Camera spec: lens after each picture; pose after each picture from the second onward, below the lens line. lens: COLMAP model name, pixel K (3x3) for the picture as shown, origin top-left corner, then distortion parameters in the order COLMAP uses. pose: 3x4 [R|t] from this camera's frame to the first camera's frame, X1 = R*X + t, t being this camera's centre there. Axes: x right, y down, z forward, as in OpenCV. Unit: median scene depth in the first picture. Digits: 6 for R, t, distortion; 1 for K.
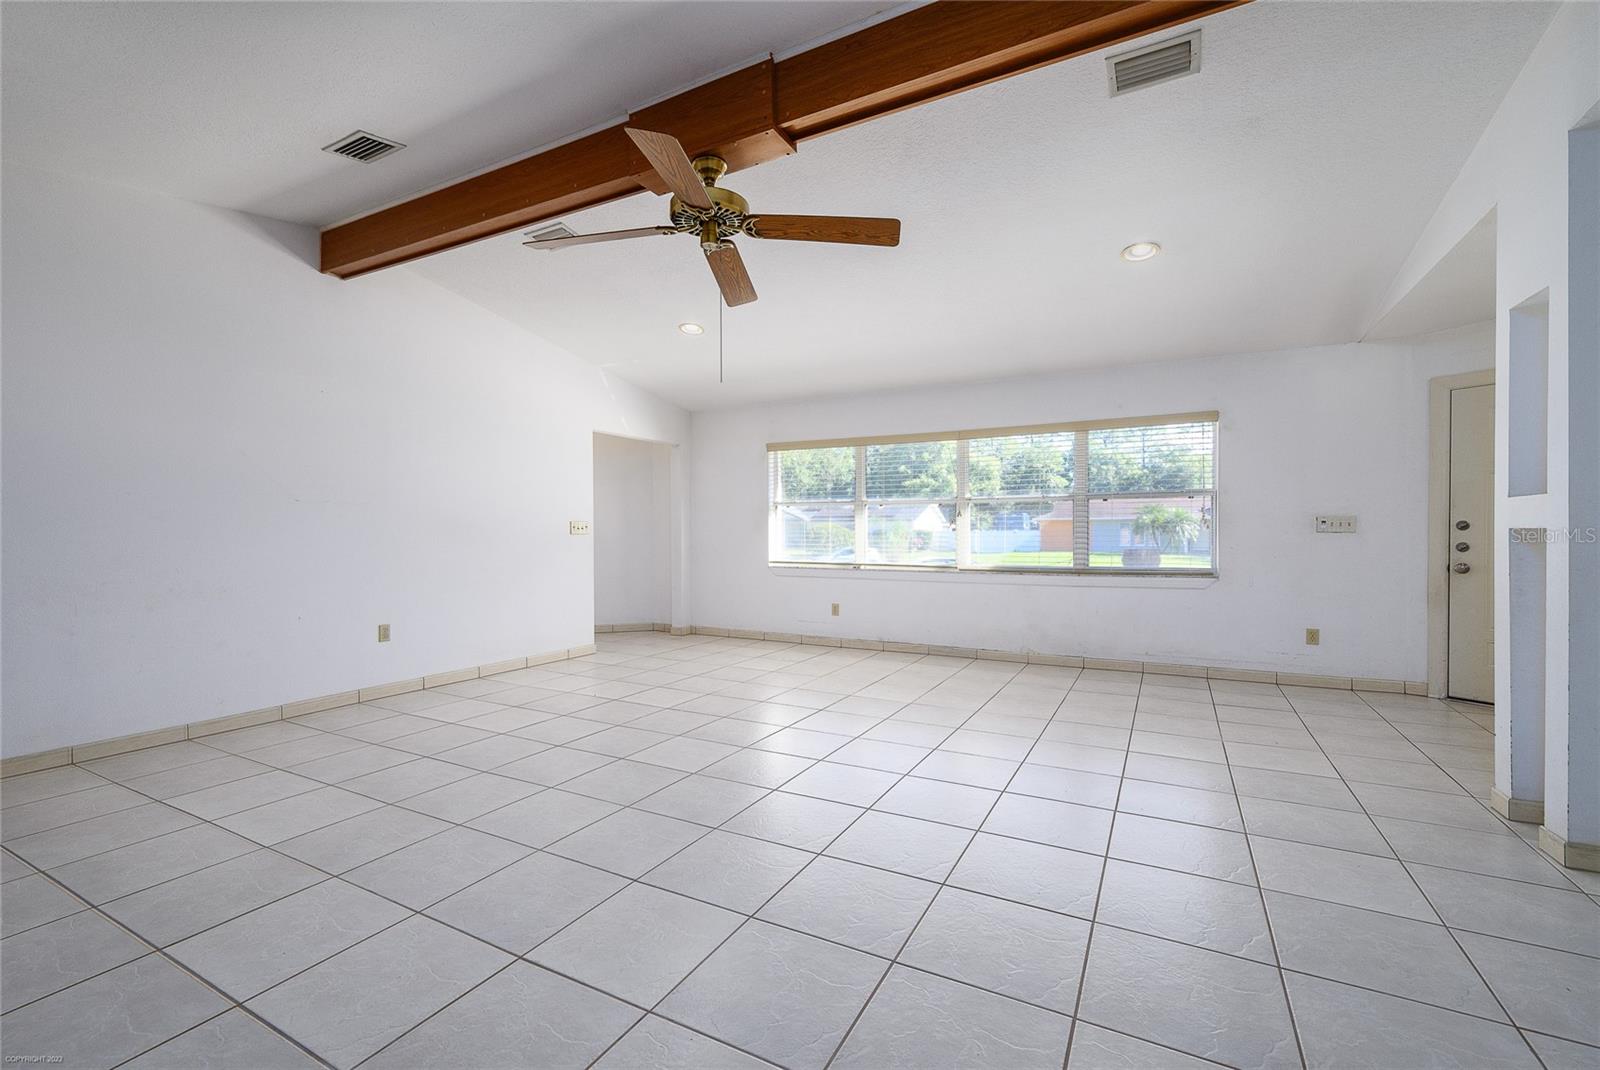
lens RADIAL K [[645.9, 0, 790.9], [0, 645.9, 531.7], [0, 0, 1]] dist [0.000396, 0.000577]
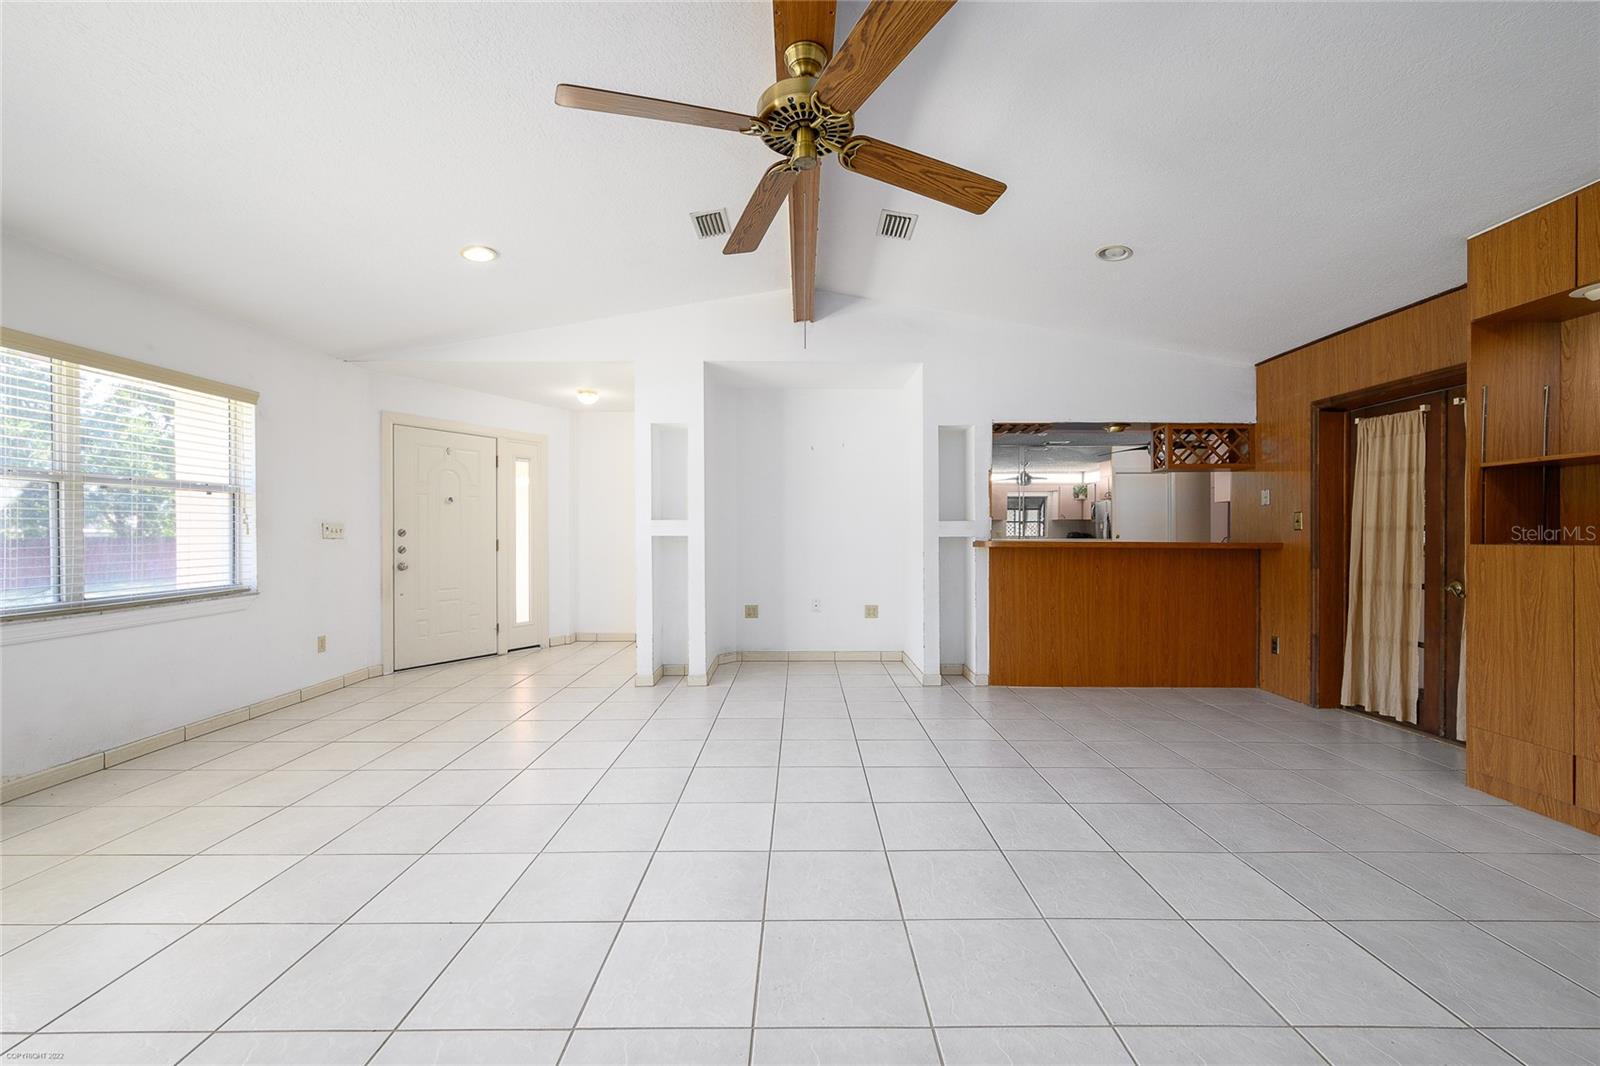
lens RADIAL K [[645.9, 0, 799.0], [0, 645.9, 541.6], [0, 0, 1]] dist [0.000396, 0.000577]
pose [[-0.458754, -0.008895, 0.888519, -0.425612], [0.001675, 0.999939, 0.010876, -0.004729], [-0.888562, 0.006478, -0.458711, 0.831312]]
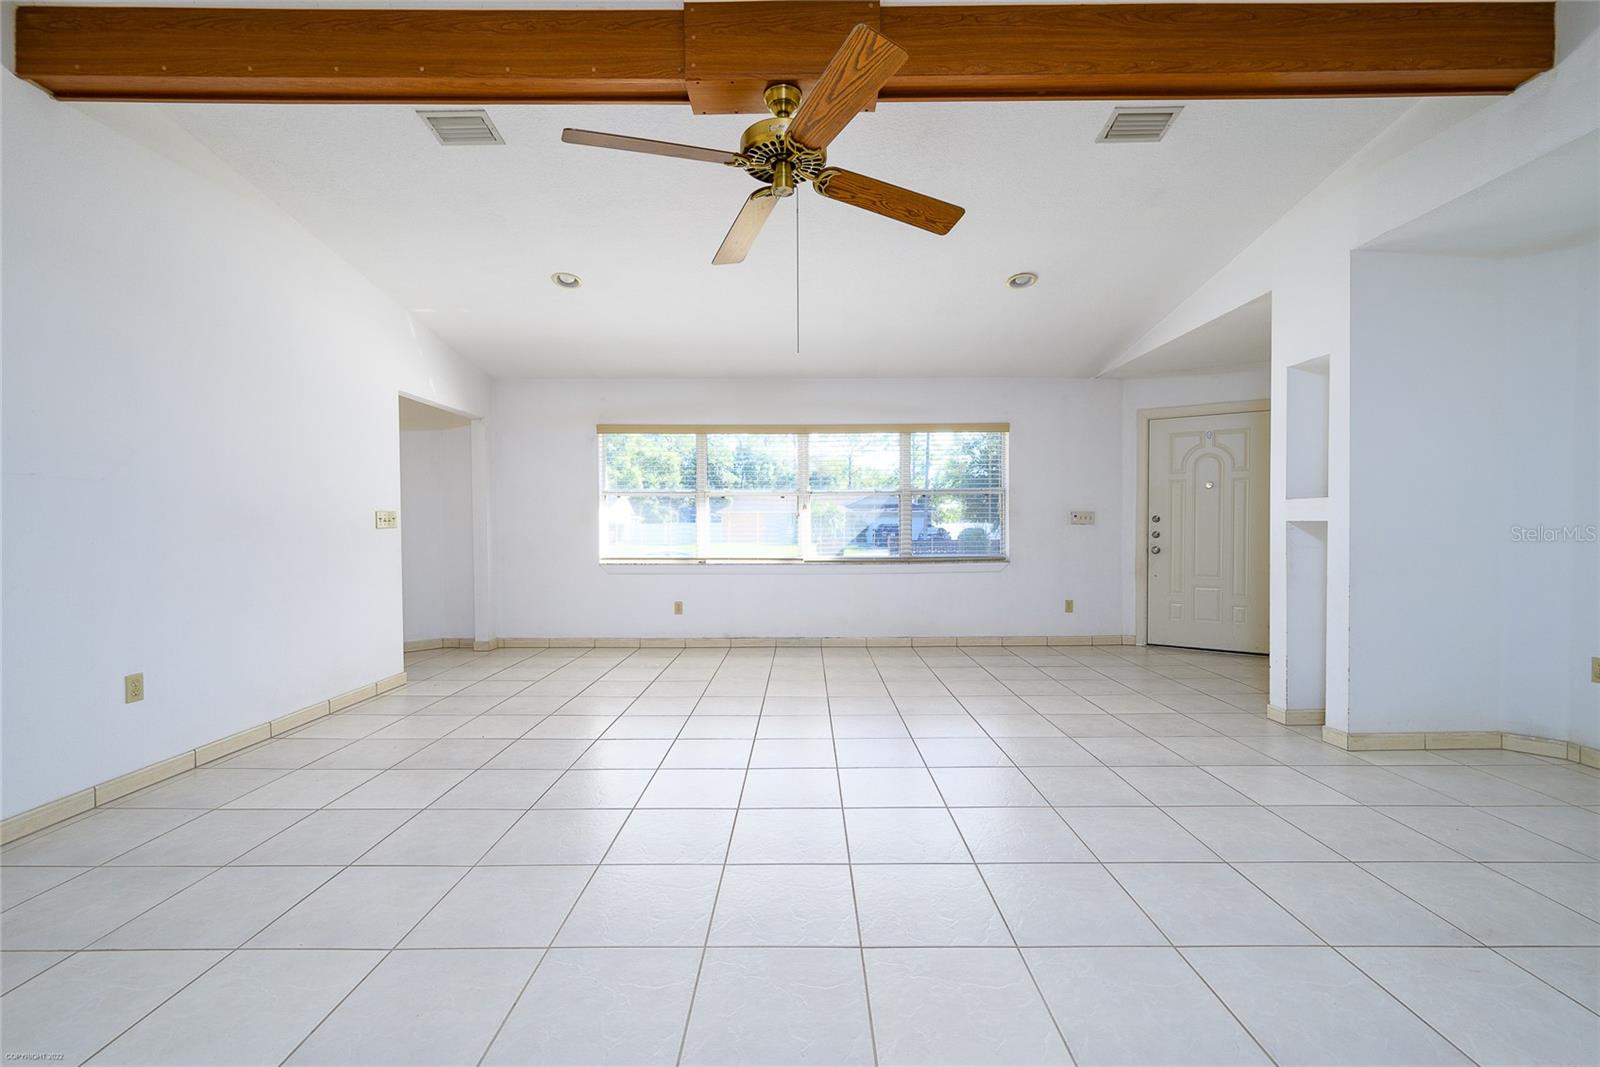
lens RADIAL K [[645.9, 0, 805.3], [0, 645.9, 527.7], [0, 0, 1]] dist [0.000396, 0.000577]
pose [[0.890352, -0.004450, 0.455251, -0.237861], [0.002113, 0.999982, 0.005641, -0.000230], [-0.455268, -0.004061, 0.890345, 0.106686]]
